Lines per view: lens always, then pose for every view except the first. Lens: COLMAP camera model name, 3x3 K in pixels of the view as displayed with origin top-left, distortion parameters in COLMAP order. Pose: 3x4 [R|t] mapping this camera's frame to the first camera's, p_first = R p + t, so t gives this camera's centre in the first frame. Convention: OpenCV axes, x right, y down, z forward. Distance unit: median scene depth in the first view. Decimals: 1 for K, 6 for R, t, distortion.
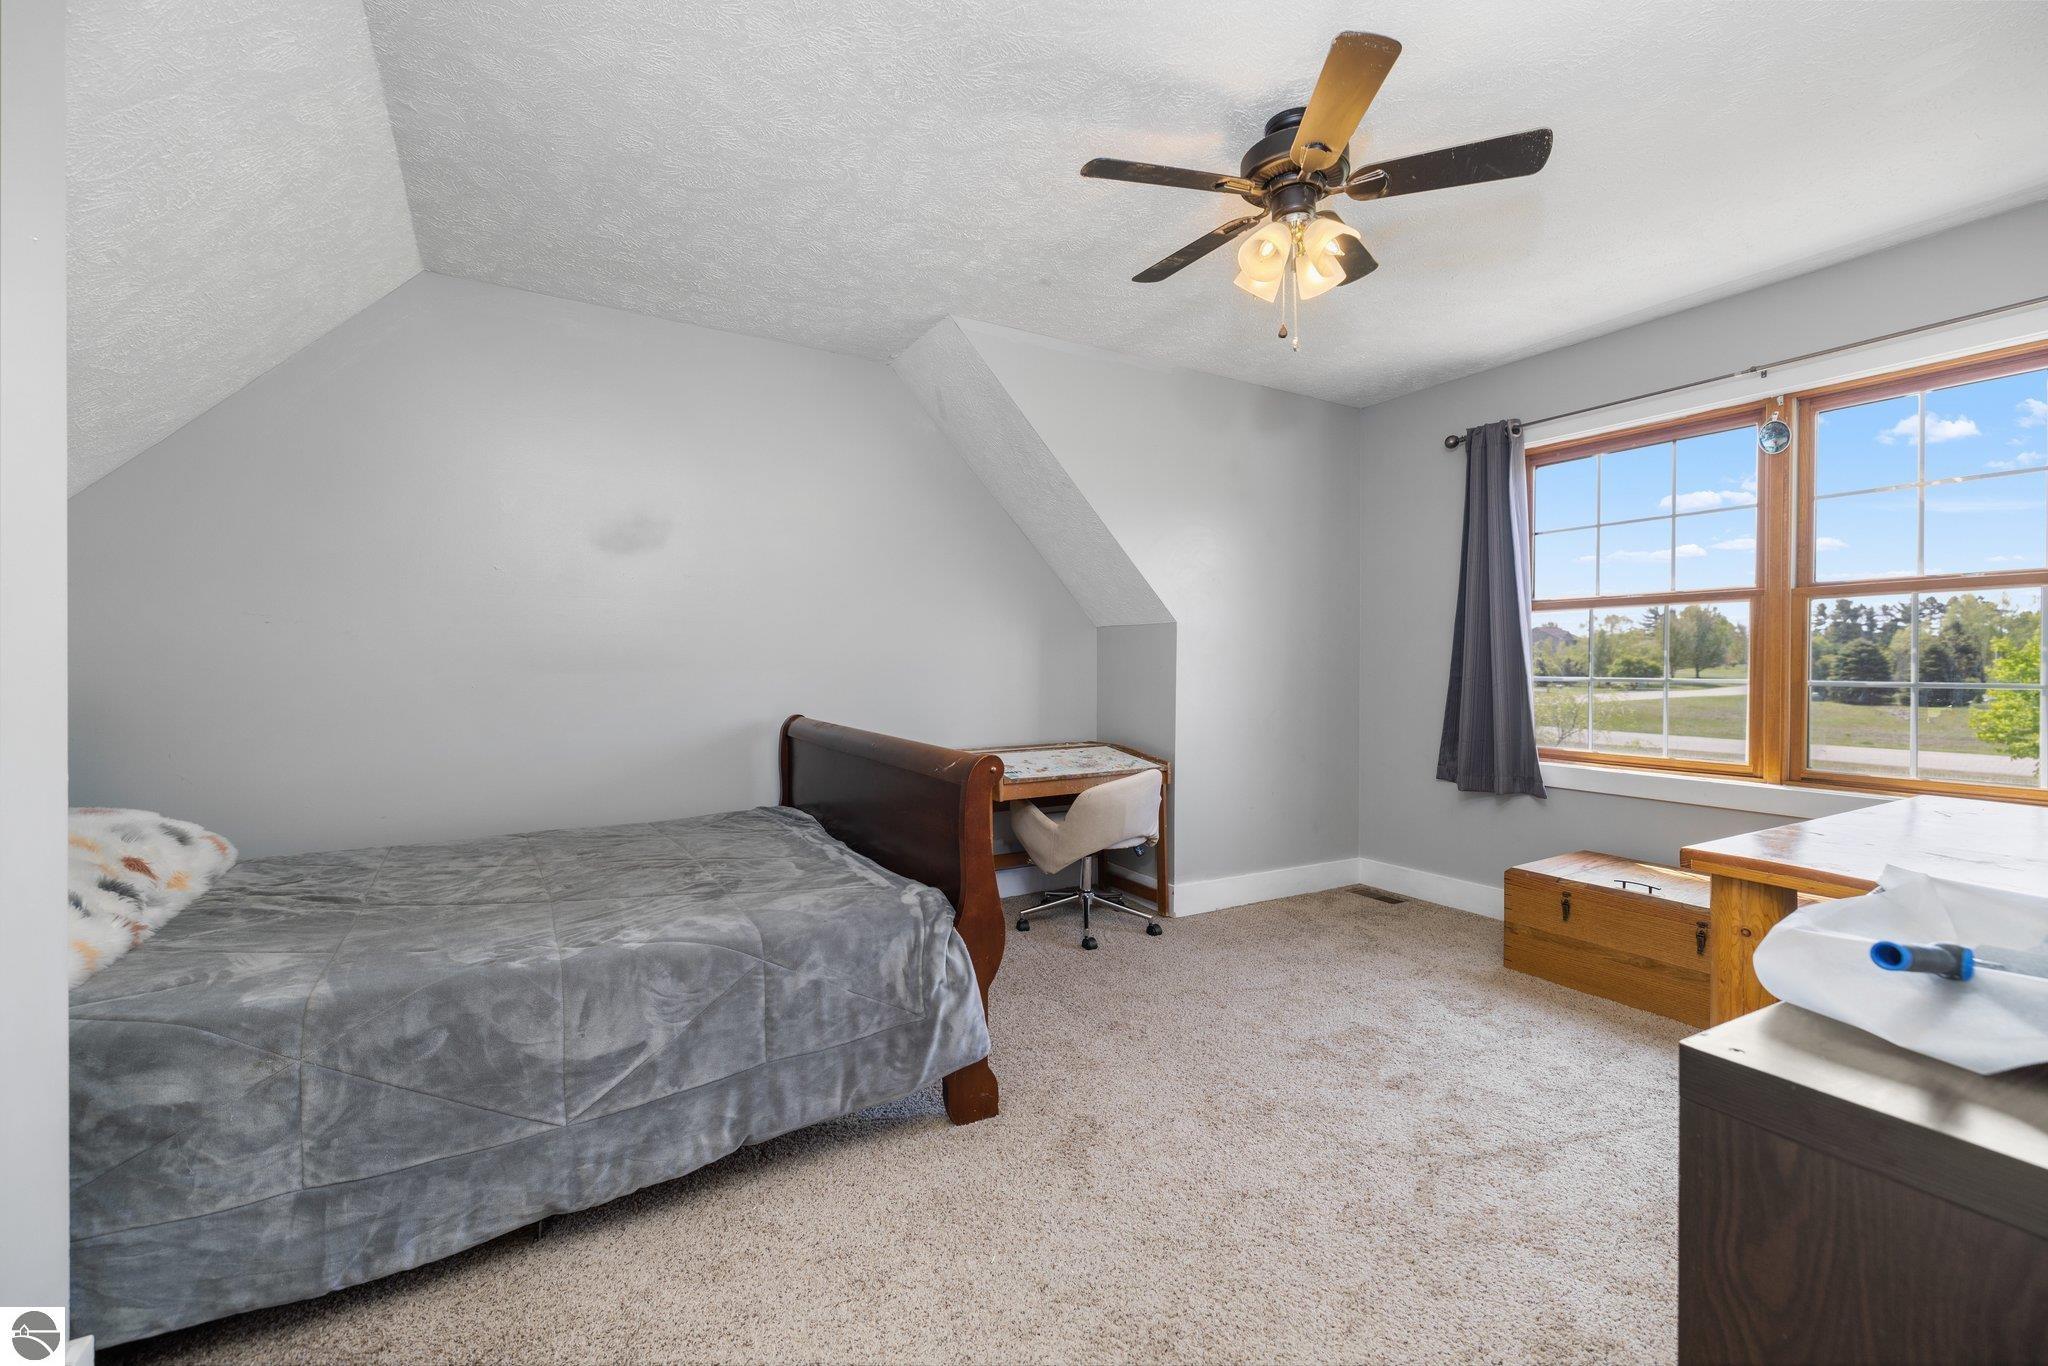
lens RADIAL K [[877.5, 0, 1024.9], [0, 877.5, 673.8], [0, 0, 1]] dist [0.004397, 0.000645]
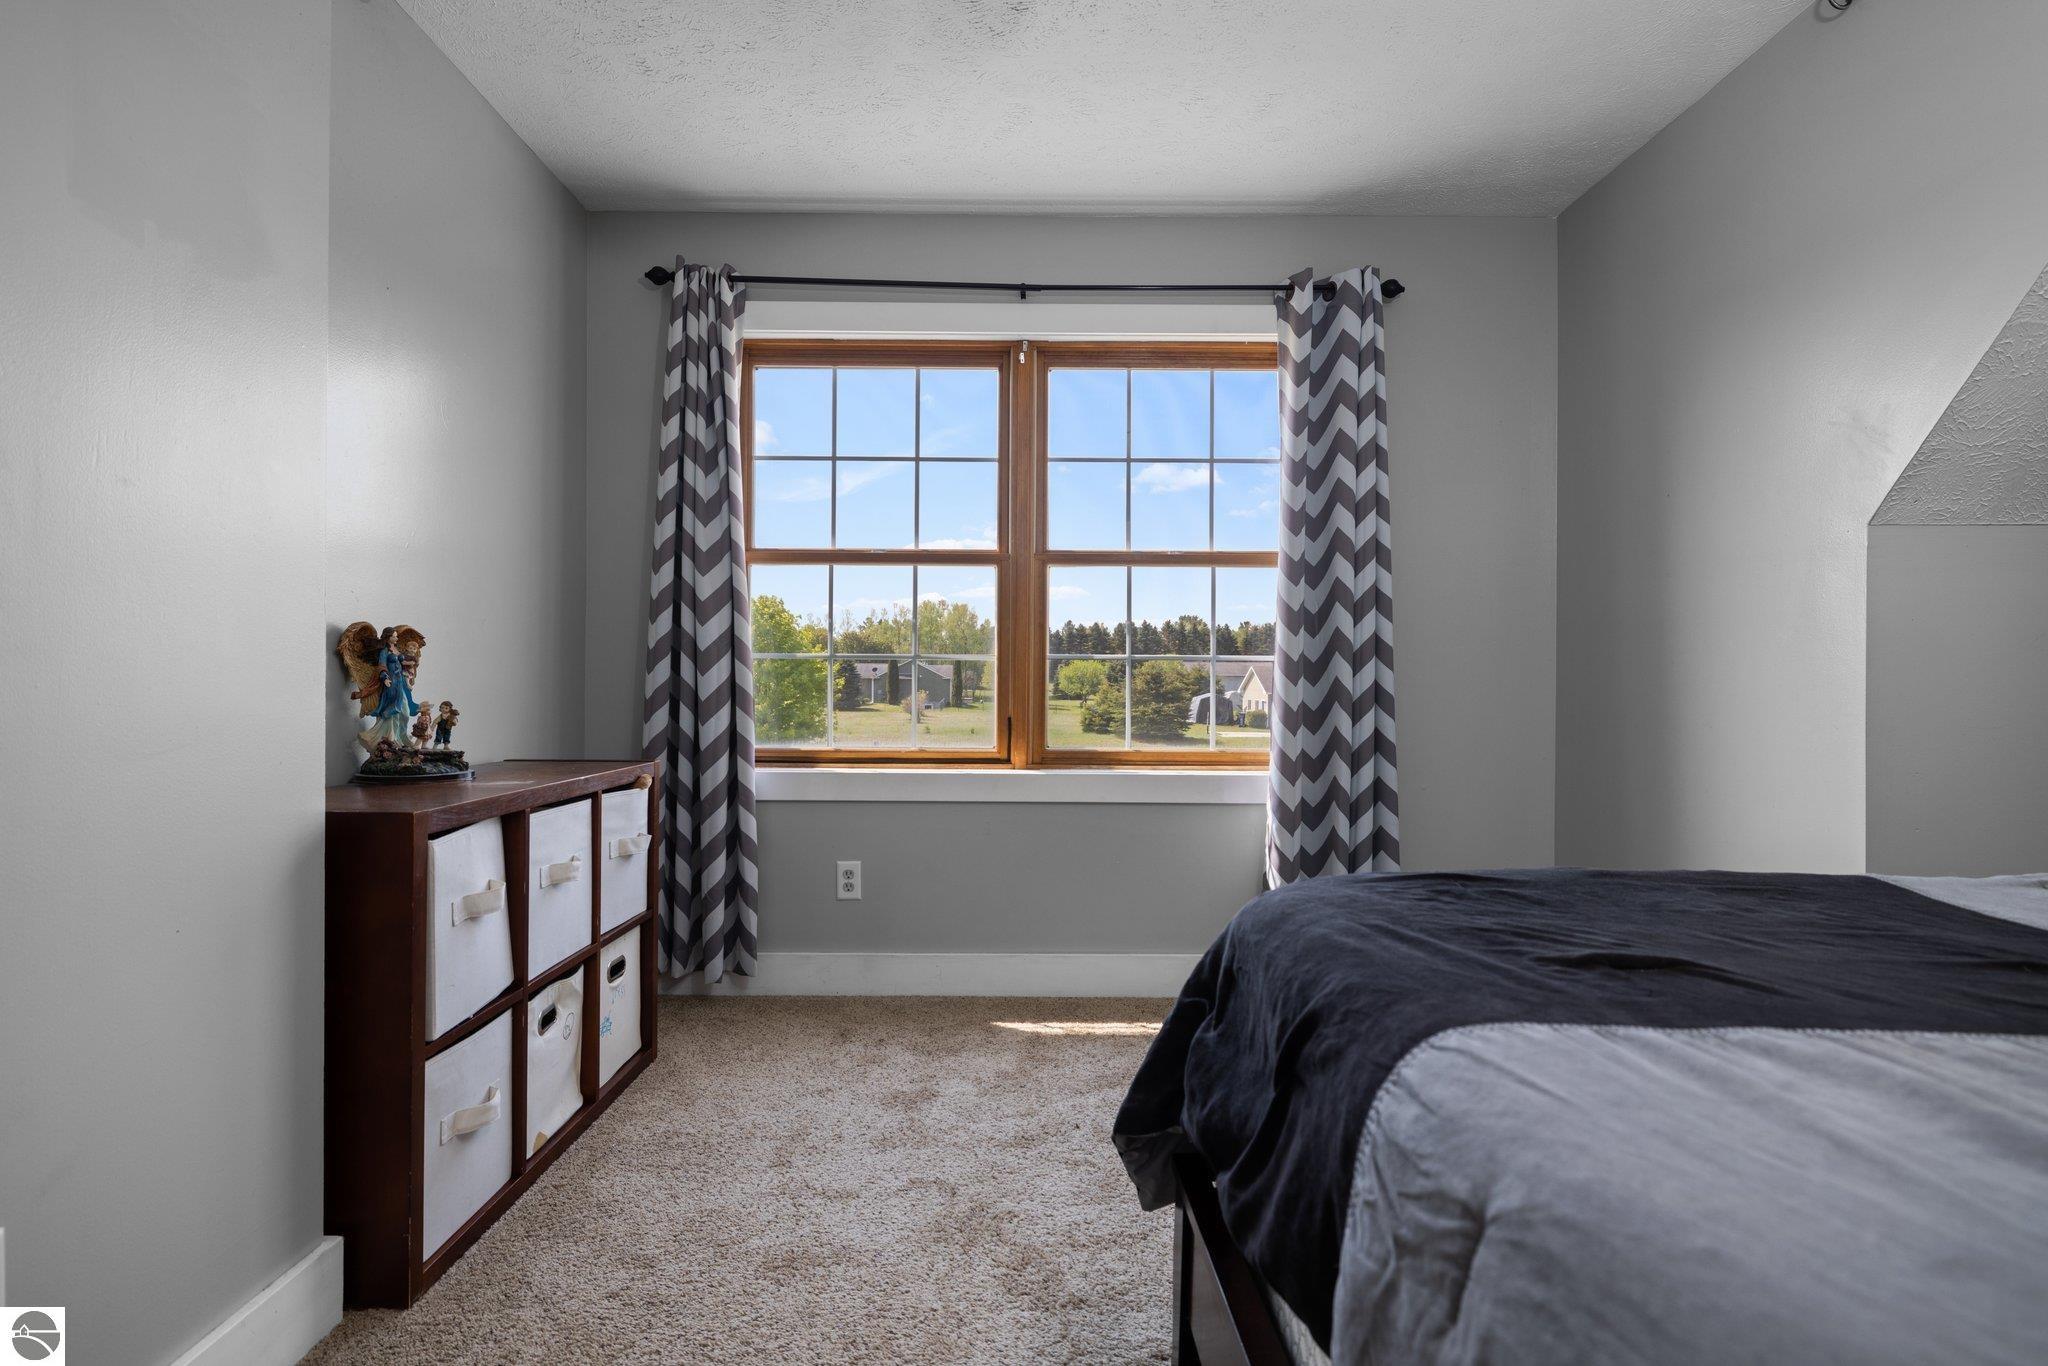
lens RADIAL K [[1086.5, 0, 1018.0], [0, 1086.5, 680.3], [0, 0, 1]] dist [-0.012842, -0.000145]
pose [[0.496267, 0.002189, 0.868167, -0.119585], [0.004645, 0.999976, -0.005177, 0.040463], [-0.868158, 0.006602, 0.496245, 0.442409]]
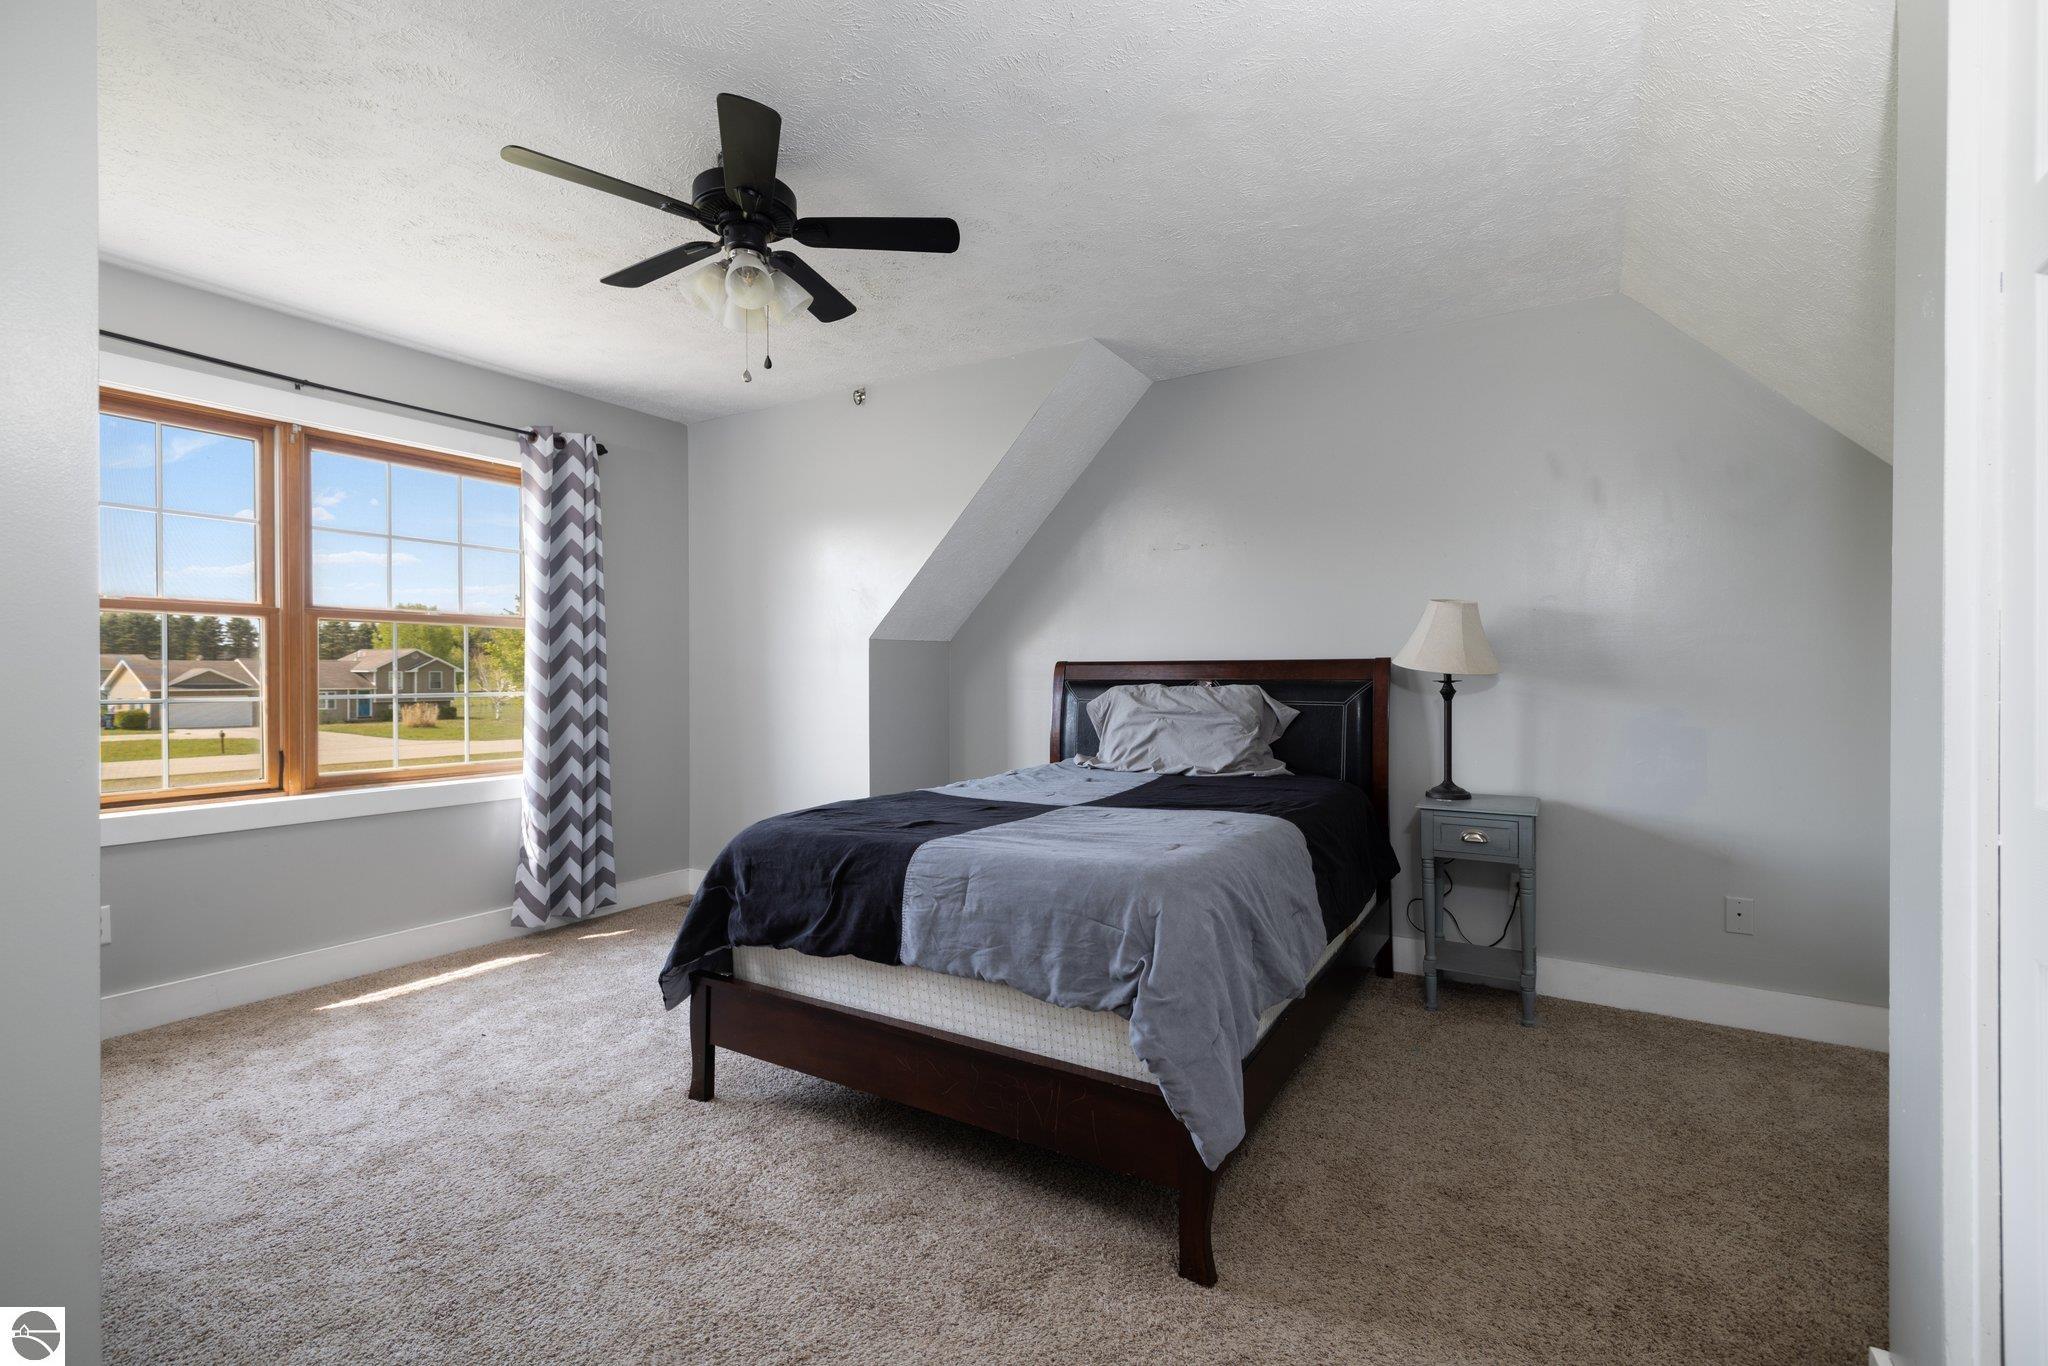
lens RADIAL K [[877.5, 0, 1026.1], [0, 877.5, 680.7], [0, 0, 1]] dist [0.004397, 0.000645]
pose [[-0.474809, -0.004956, 0.880075, -0.476500], [0.011166, 0.999870, 0.011655, -0.011733], [-0.880018, 0.015361, -0.474692, 0.719494]]
